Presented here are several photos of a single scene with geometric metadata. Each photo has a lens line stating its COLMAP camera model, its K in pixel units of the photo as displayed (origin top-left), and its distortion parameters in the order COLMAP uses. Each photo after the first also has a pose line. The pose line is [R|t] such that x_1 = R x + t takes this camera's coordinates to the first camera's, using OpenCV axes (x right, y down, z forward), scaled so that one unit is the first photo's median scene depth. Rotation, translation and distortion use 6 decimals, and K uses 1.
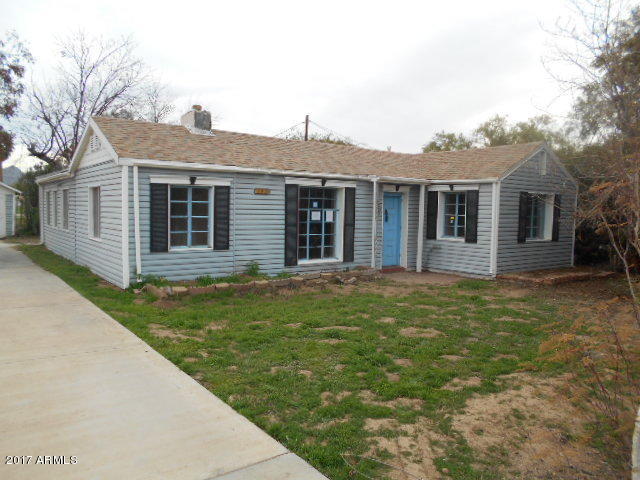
lens RADIAL K [[486.7, 0, 320.0], [0, 486.7, 240.0], [0, 0, 1]] dist [-0.035448, 0.007254]
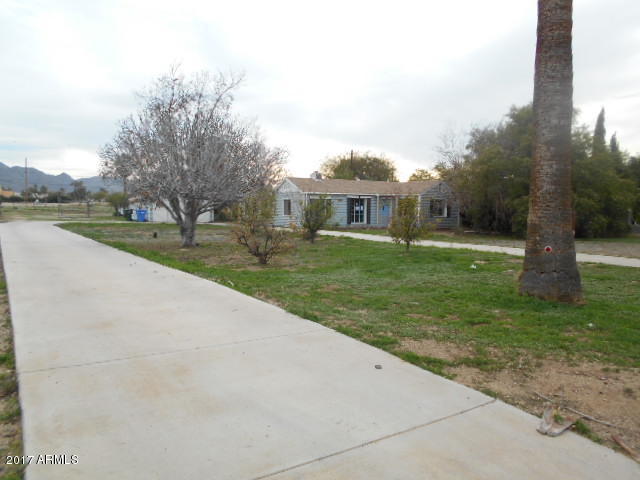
lens RADIAL K [[486.7, 0, 320.0], [0, 486.7, 240.0], [0, 0, 1]] dist [-0.035448, 0.007254]
pose [[0.995999, -0.008359, -0.088974, 0.029082], [0.007823, 0.999949, -0.006377, 0.164372], [0.089023, 0.005655, 0.996014, -1.996764]]
